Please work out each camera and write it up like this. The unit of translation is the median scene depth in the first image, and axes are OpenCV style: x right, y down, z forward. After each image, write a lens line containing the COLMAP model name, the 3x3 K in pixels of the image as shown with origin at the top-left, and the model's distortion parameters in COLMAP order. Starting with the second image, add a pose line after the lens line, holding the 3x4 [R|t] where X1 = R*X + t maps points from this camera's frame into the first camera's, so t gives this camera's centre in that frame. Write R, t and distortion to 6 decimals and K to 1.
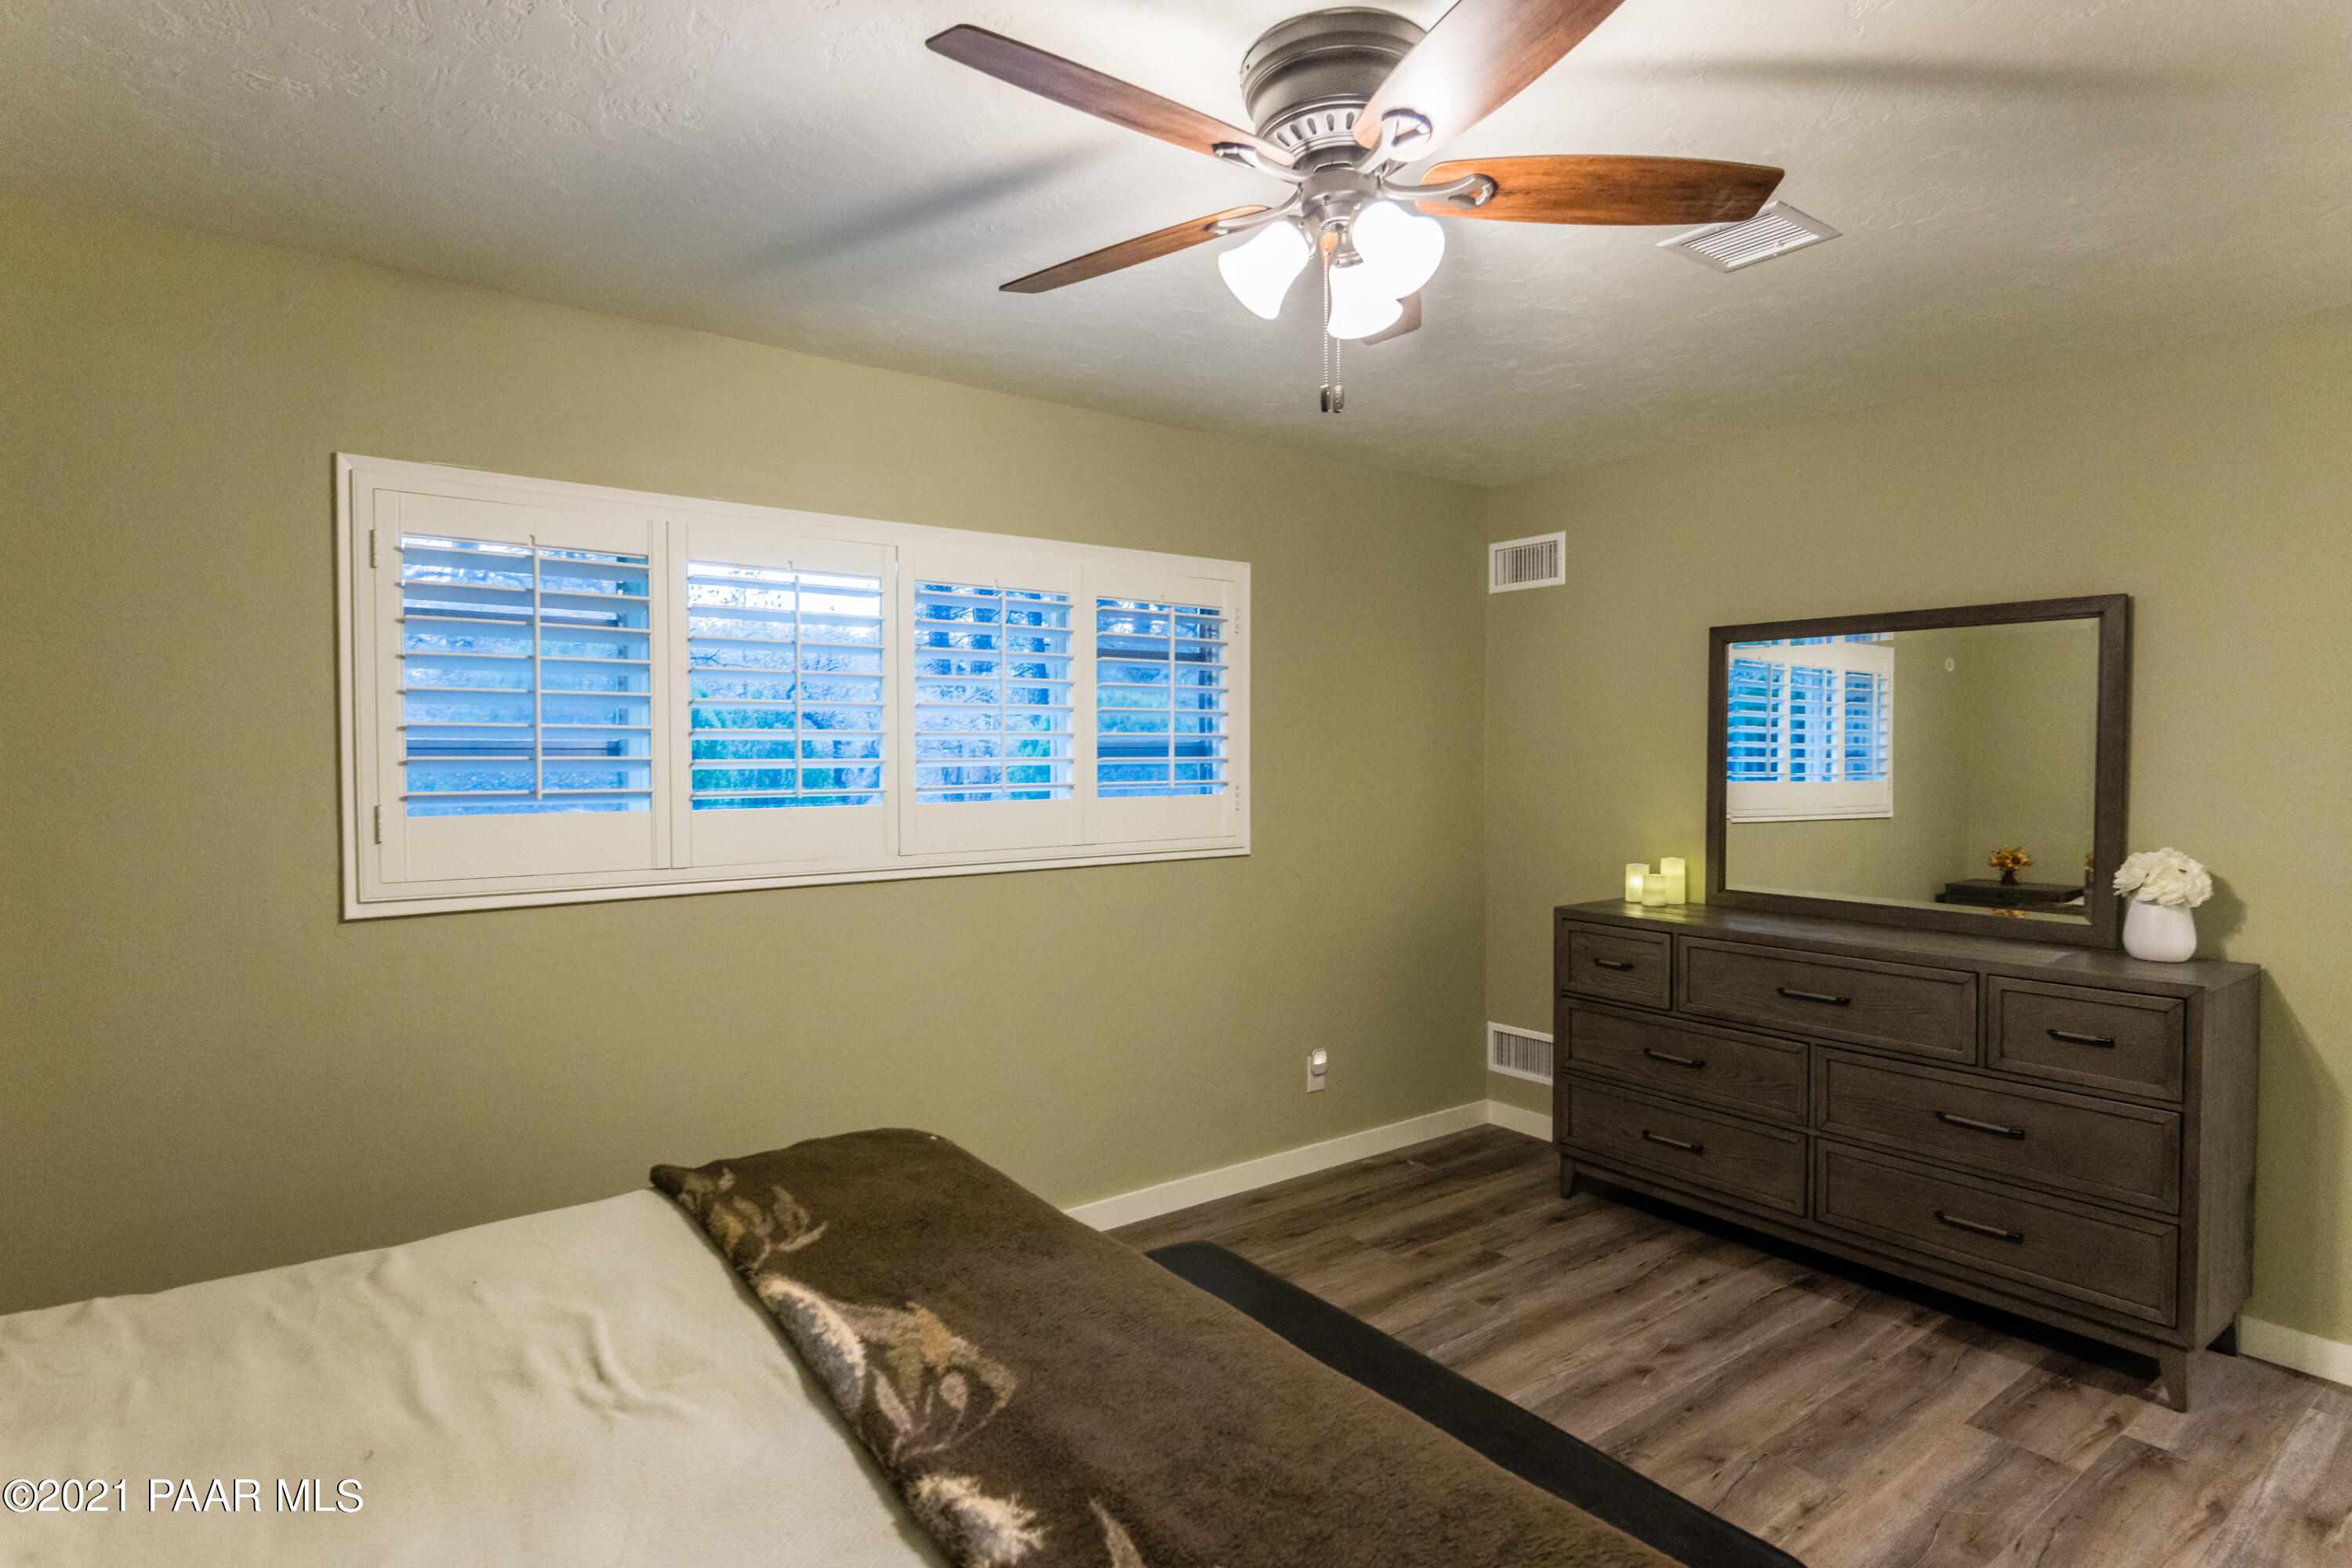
lens RADIAL K [[1227.9, 0, 1176.0], [0, 1227.9, 784.0], [0, 0, 1]] dist [0.046387, -0.000045]
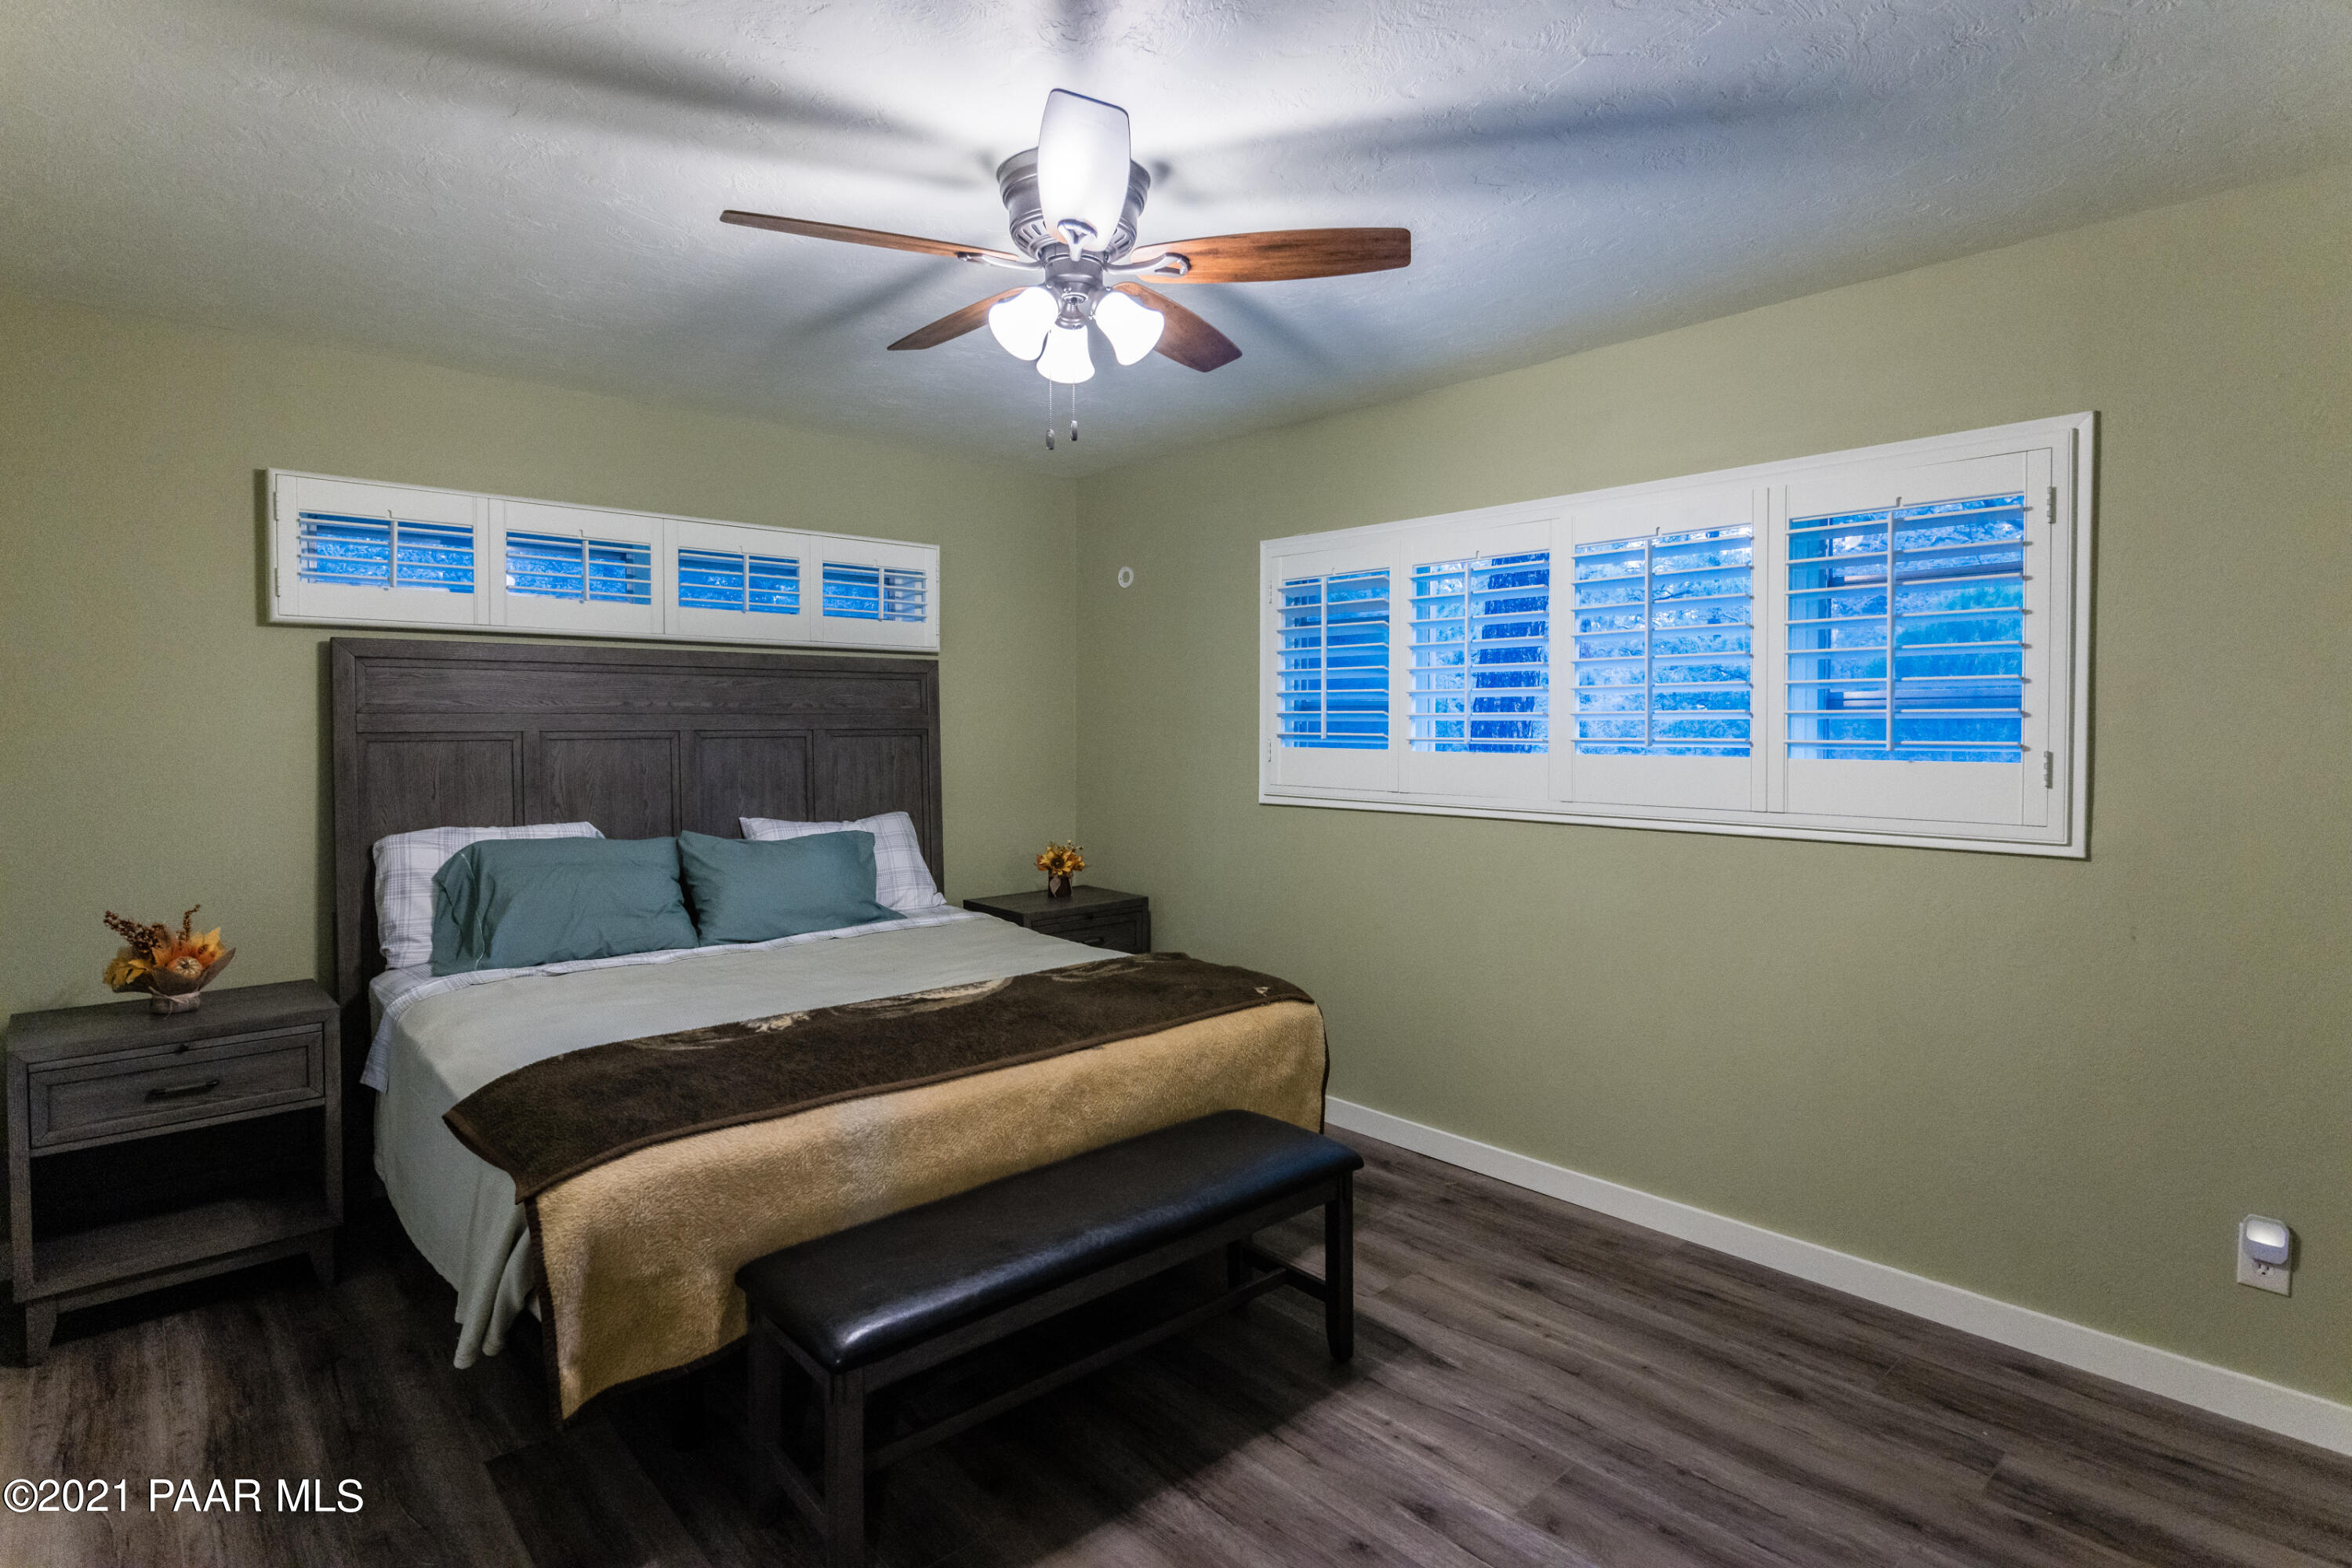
lens RADIAL K [[1186.2, 0, 1178.0], [0, 1186.2, 744.8], [0, 0, 1]] dist [0.001139, 0.000095]
pose [[0.104555, 0.028549, -0.994109, 0.731177], [-0.018175, 0.999476, 0.026791, -0.013236], [0.994353, 0.015267, 0.105019, 0.522295]]
